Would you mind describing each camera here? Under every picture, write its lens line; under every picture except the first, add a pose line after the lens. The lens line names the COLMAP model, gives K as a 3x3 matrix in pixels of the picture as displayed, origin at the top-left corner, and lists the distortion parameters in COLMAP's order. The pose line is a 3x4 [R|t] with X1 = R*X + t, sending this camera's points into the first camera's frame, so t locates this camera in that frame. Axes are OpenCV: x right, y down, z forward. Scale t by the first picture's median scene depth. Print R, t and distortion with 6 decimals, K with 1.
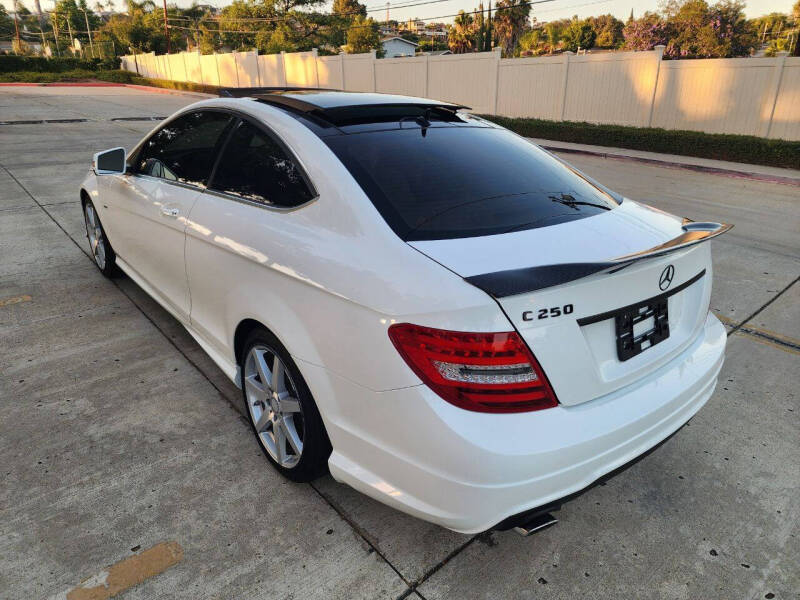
lens RADIAL K [[535.5, 0, 400.9], [0, 535.5, 303.2], [0, 0, 1]] dist [0.064162, -0.058816]
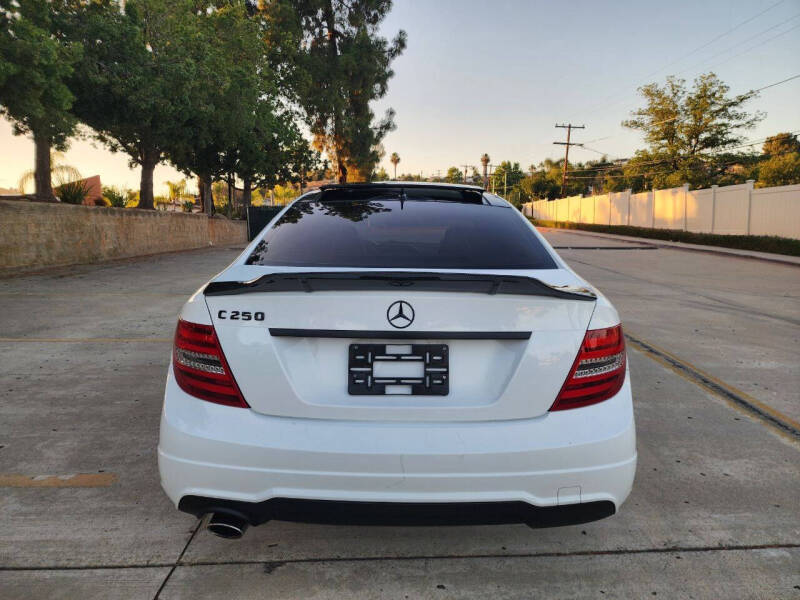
lens RADIAL K [[535.5, 0, 396.9], [0, 535.5, 295.9], [0, 0, 1]] dist [0.064162, -0.058816]
pose [[0.775722, 0.073952, -0.626727, 0.967186], [-0.229211, 0.958306, -0.170625, 0.075303], [0.587978, 0.276010, 0.760329, 0.242654]]
